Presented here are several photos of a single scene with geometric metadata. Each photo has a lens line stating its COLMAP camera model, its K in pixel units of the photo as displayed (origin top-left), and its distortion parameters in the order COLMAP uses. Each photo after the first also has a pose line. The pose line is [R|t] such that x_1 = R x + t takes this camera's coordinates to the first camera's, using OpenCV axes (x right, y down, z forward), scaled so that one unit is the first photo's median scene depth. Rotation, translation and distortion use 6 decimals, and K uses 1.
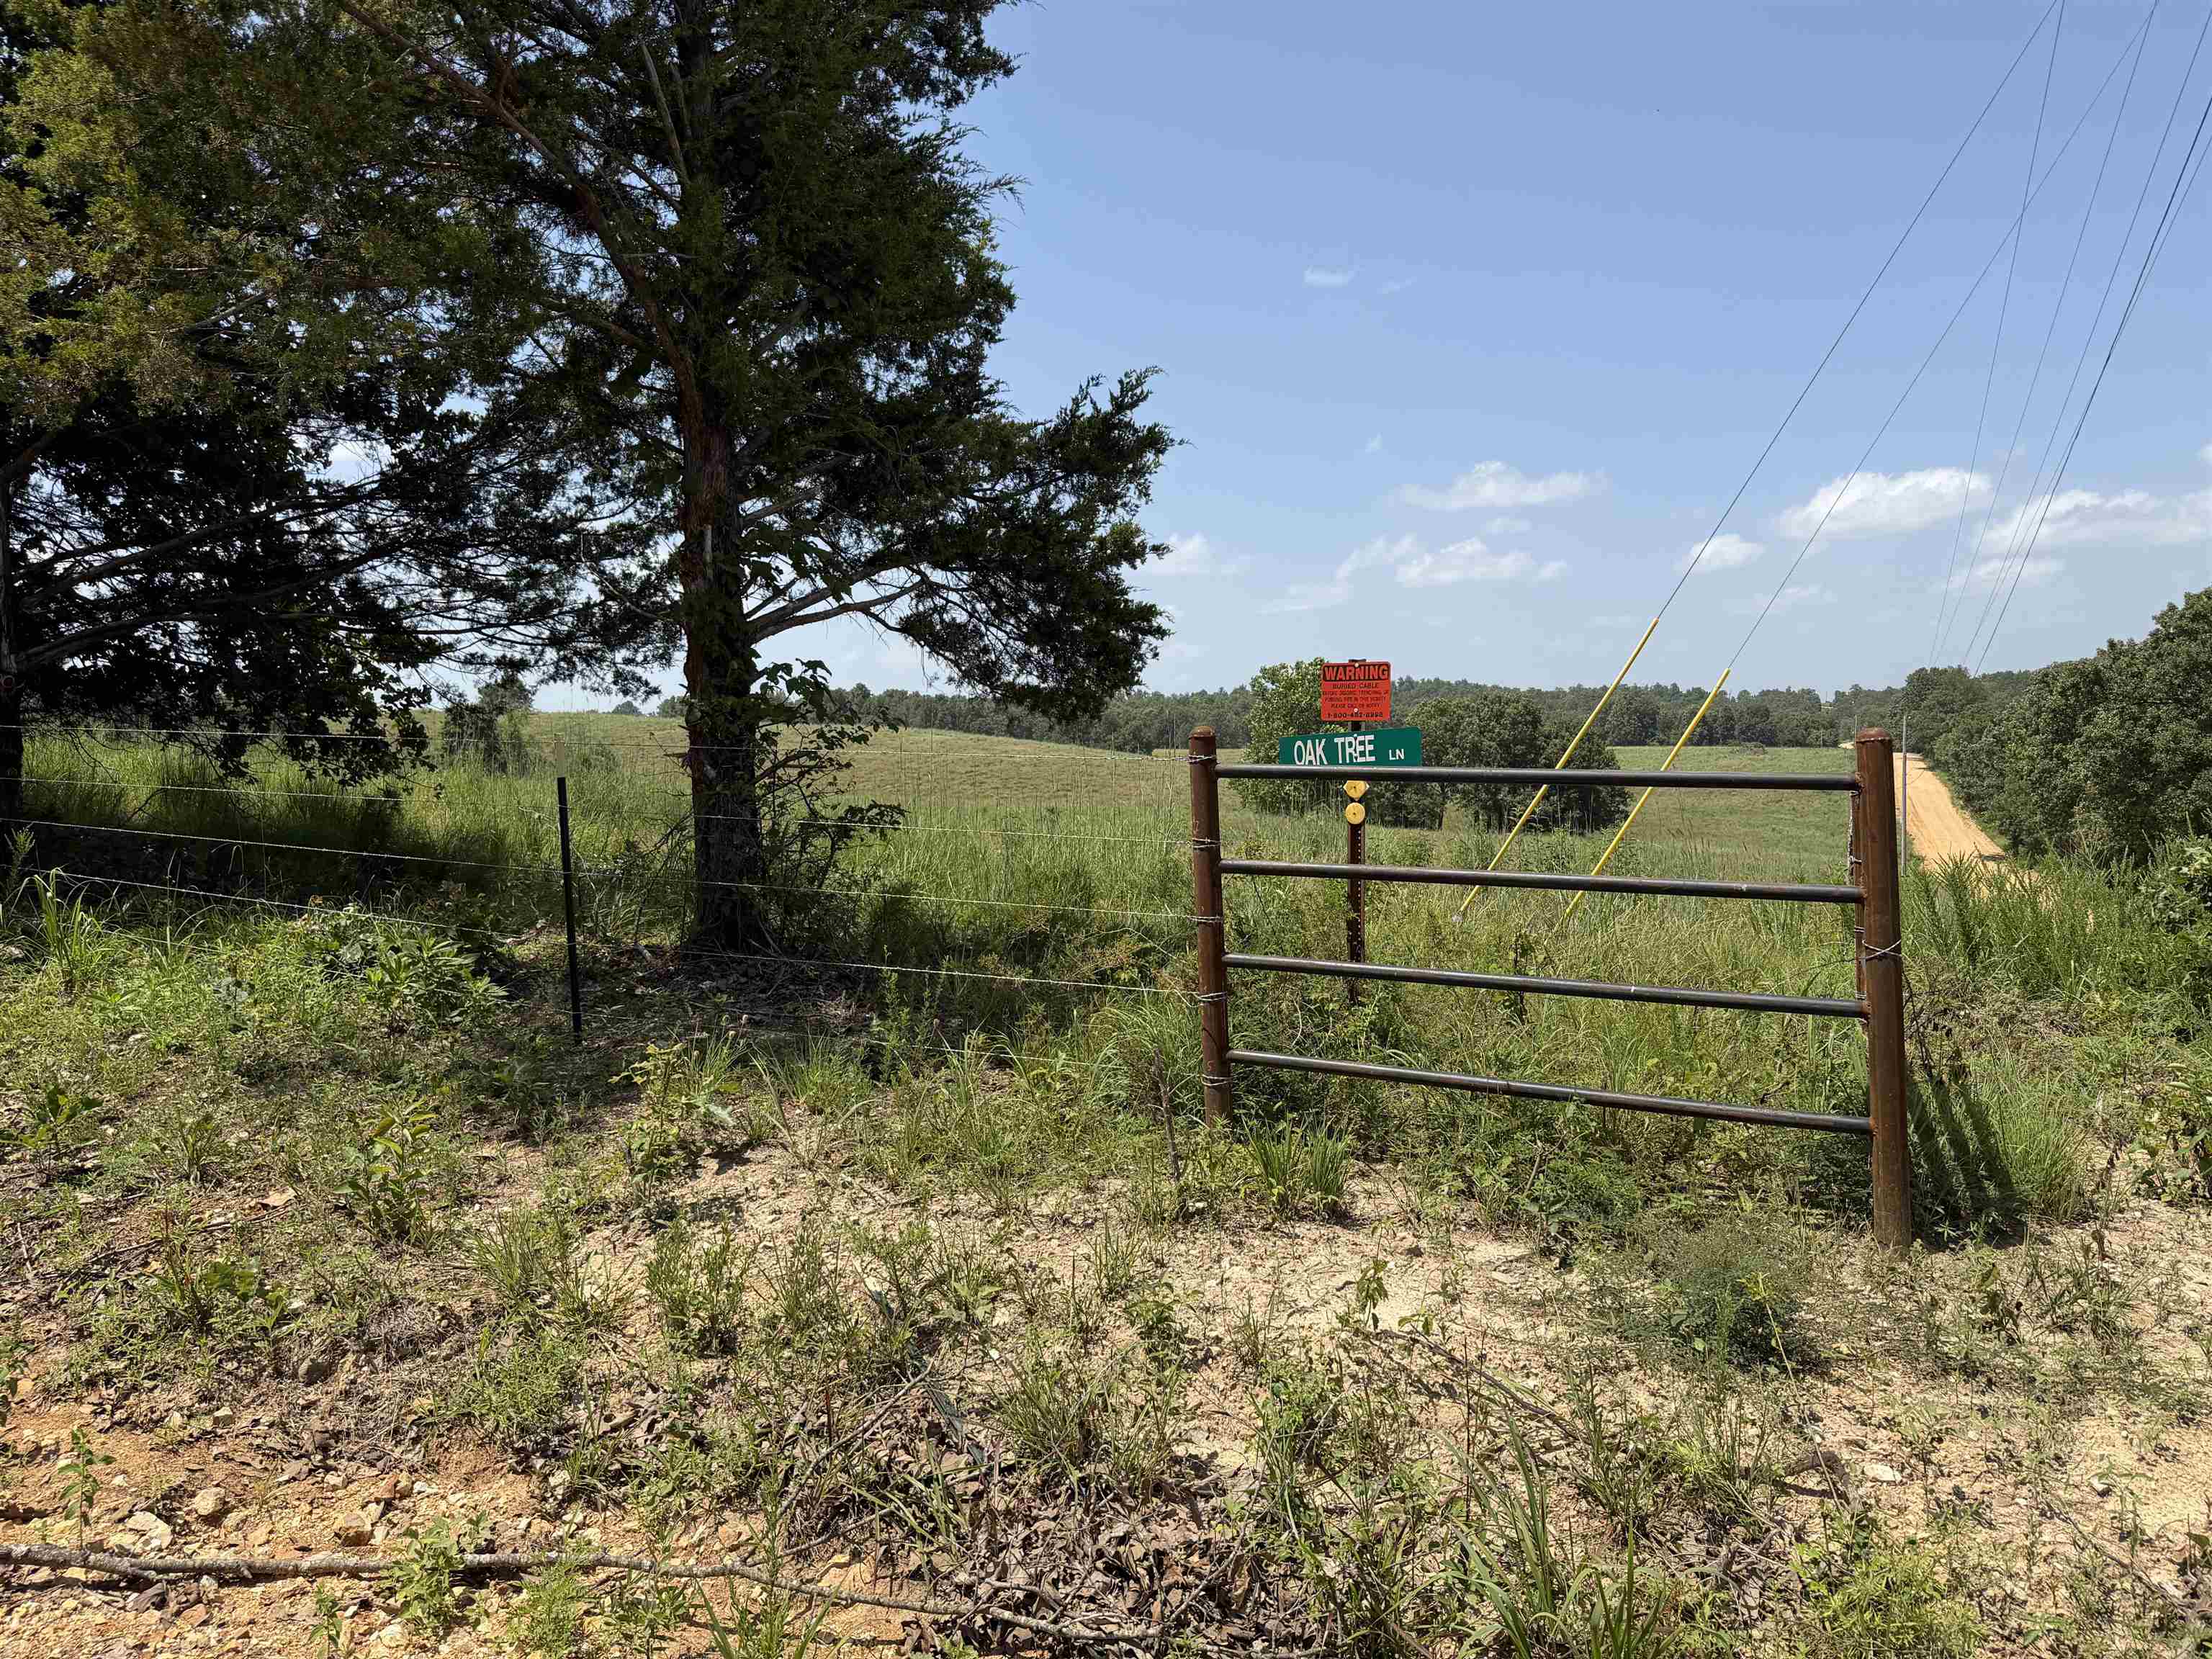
lens RADIAL K [[1523.0, 0, 1106.0], [0, 1523.0, 829.5], [0, 0, 1]] dist [-0.003154, -0.001899]
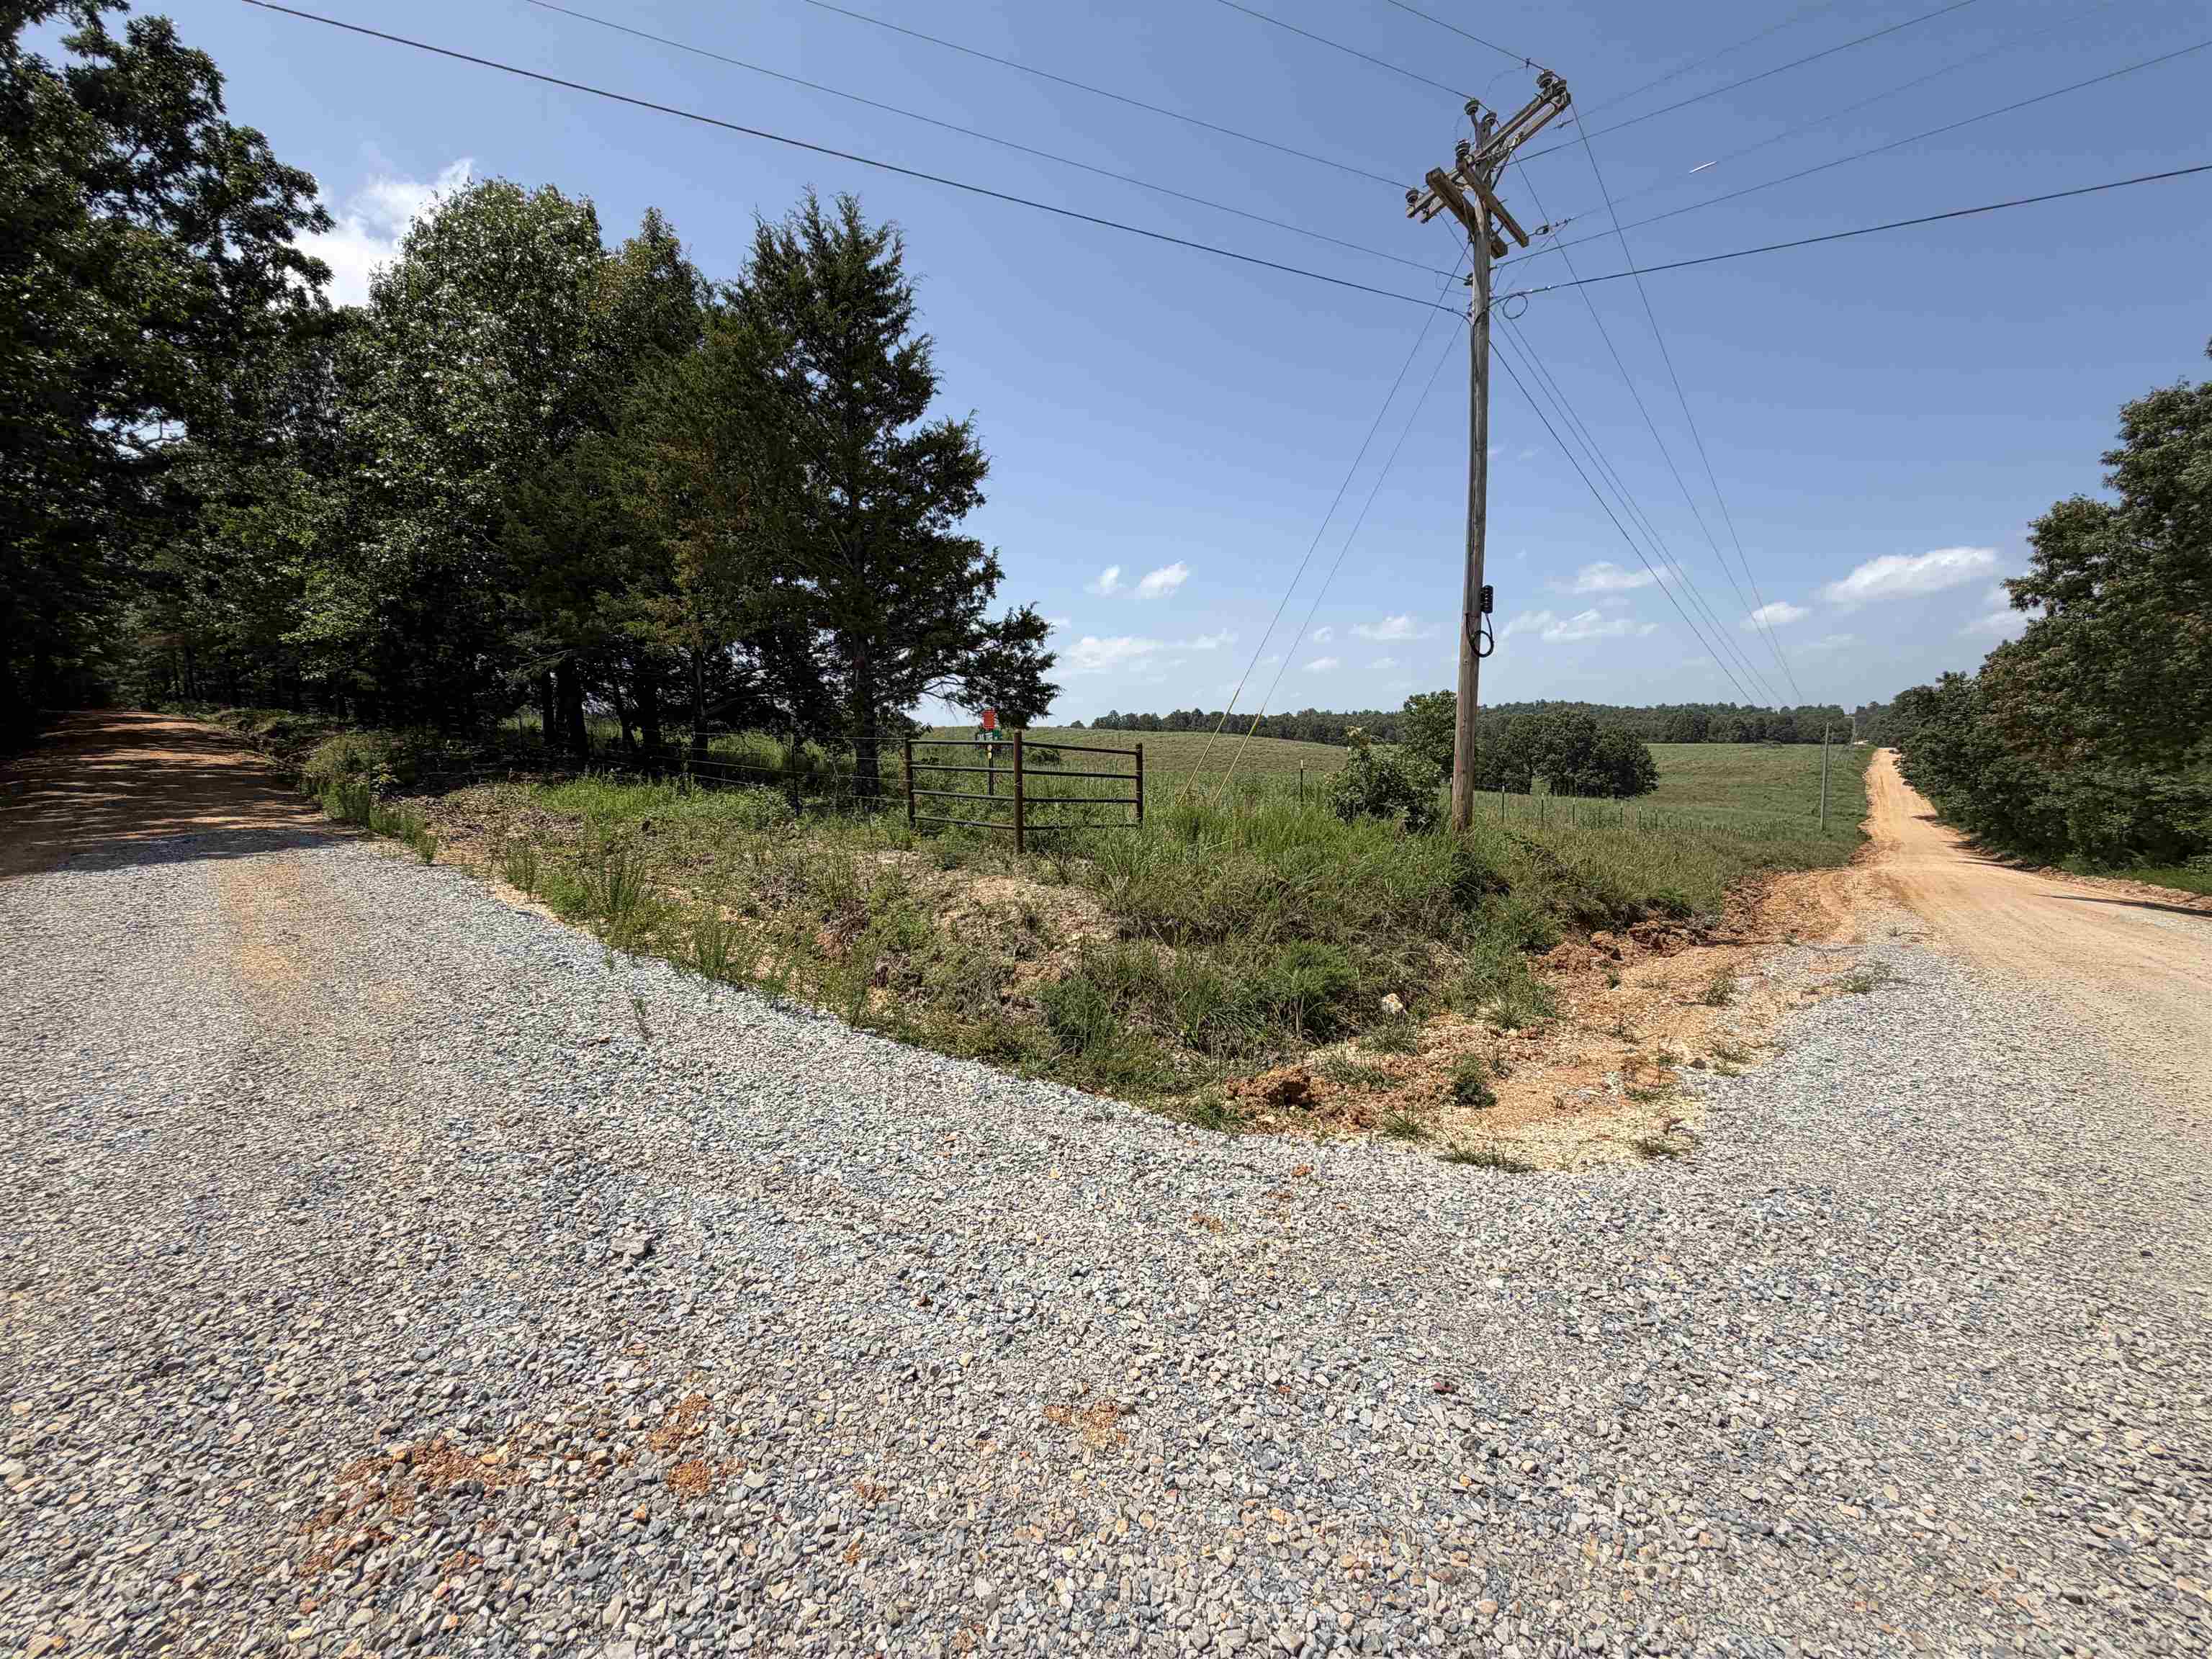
lens RADIAL K [[891.2, 0, 1106.0], [0, 891.2, 829.5], [0, 0, 1]] dist [0.000448, 0.000119]
pose [[0.953635, 0.030016, -0.299464, 0.079020], [-0.017805, 0.998898, 0.043421, 0.005278], [0.300438, -0.036076, 0.953119, -0.065154]]
